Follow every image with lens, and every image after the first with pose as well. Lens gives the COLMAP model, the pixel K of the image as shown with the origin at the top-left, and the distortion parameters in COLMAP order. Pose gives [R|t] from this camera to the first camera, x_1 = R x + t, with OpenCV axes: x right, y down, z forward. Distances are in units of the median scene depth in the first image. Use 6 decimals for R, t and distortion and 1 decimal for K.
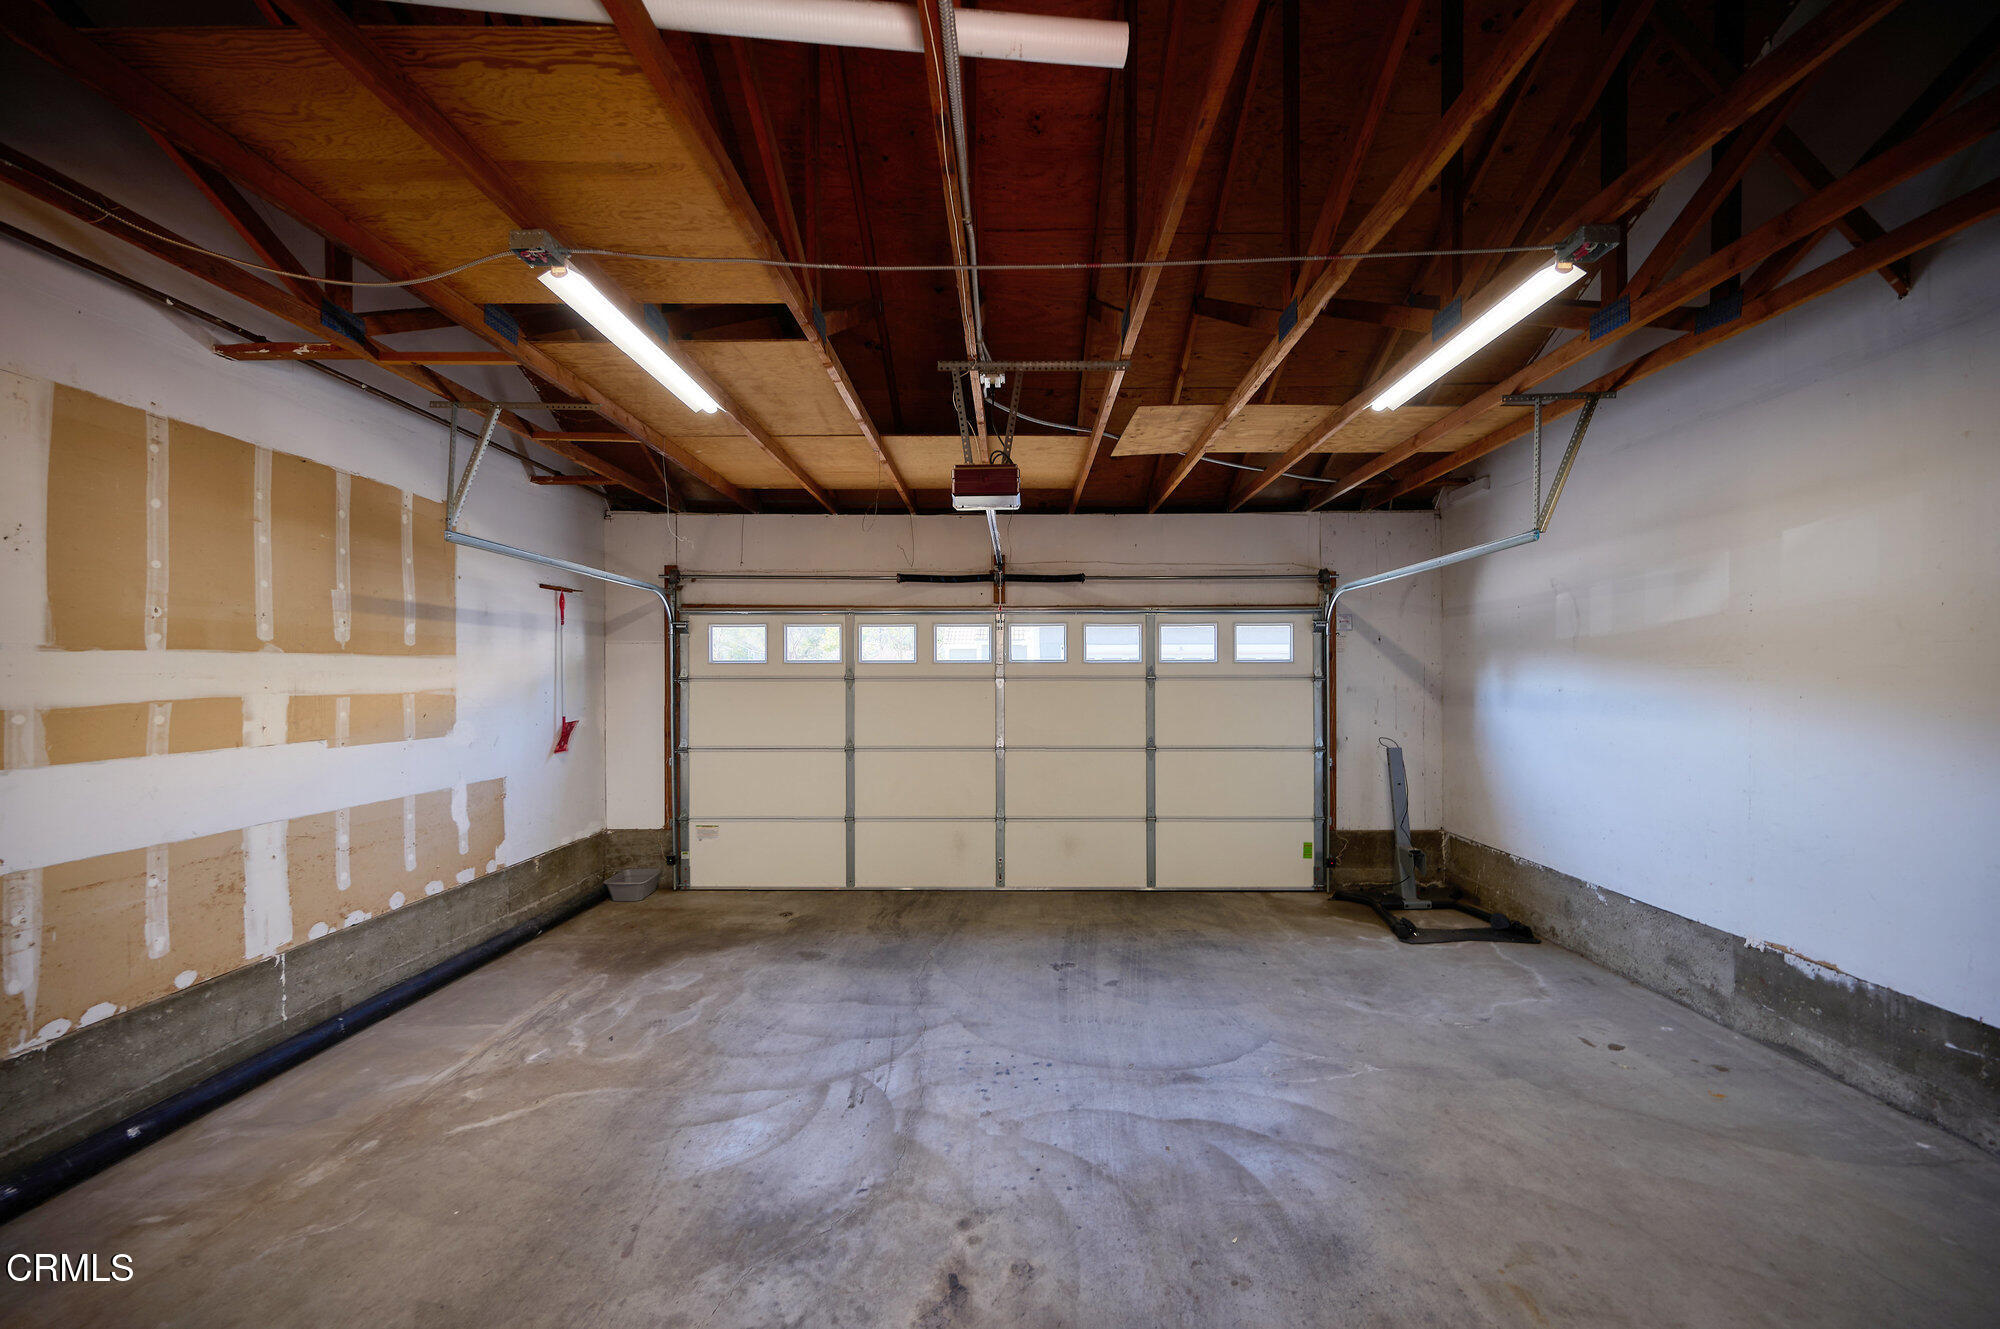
lens RADIAL K [[790.9, 0, 1000.0], [0, 790.9, 664.5], [0, 0, 1]] dist [0.000016, 0.000031]
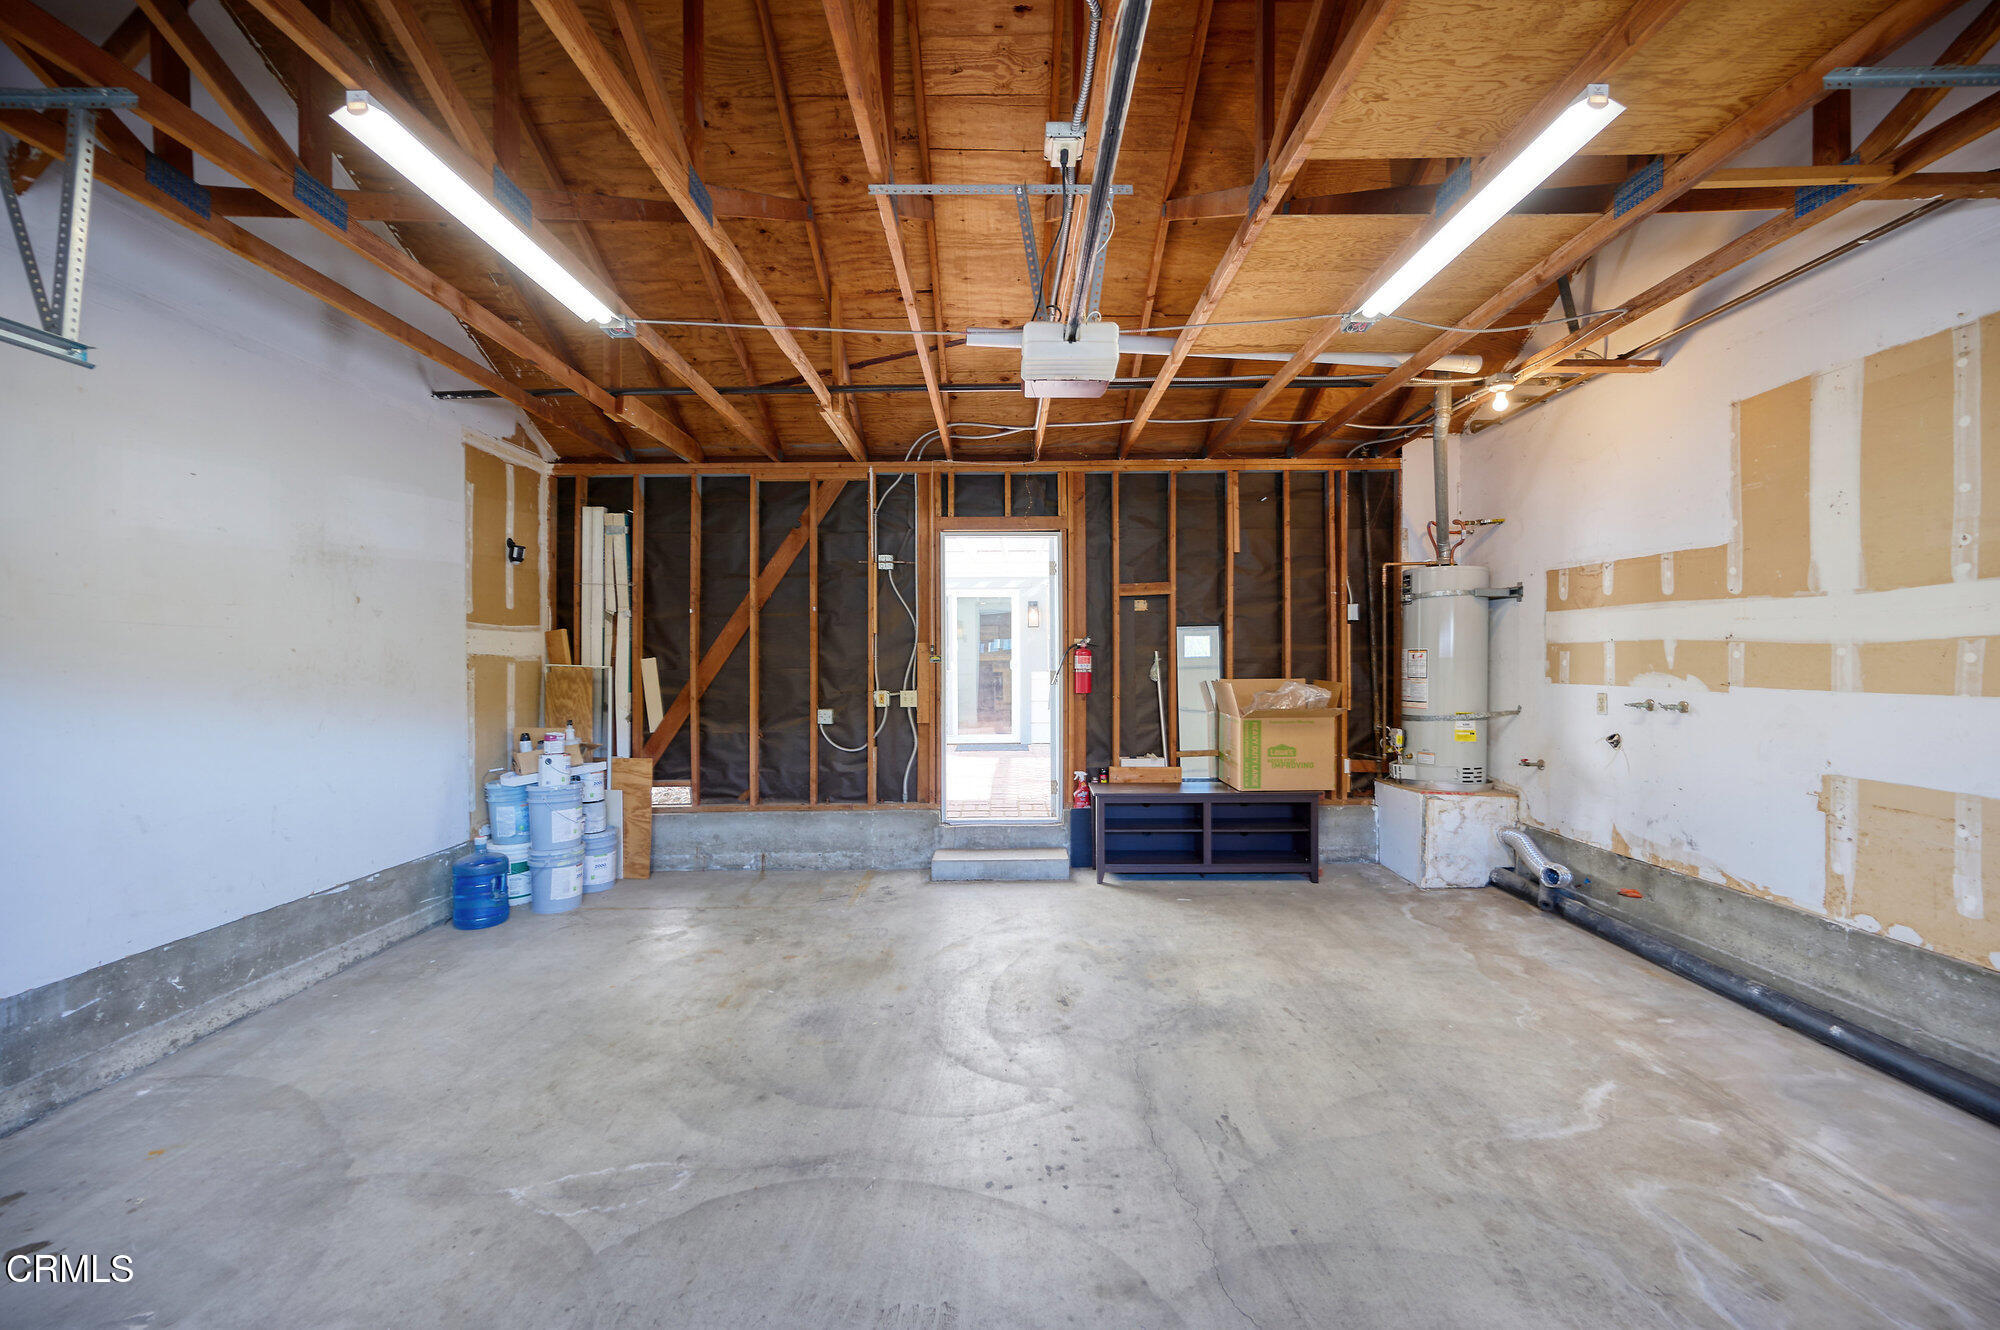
lens RADIAL K [[790.9, 0, 1000.0], [0, 790.9, 665.0], [0, 0, 1]] dist [0.000016, 0.000031]
pose [[-0.999822, 0.010208, -0.015890, 0.067362], [0.010278, 0.999938, -0.004367, 0.071486], [0.015845, -0.004529, -0.999864, 1.907410]]
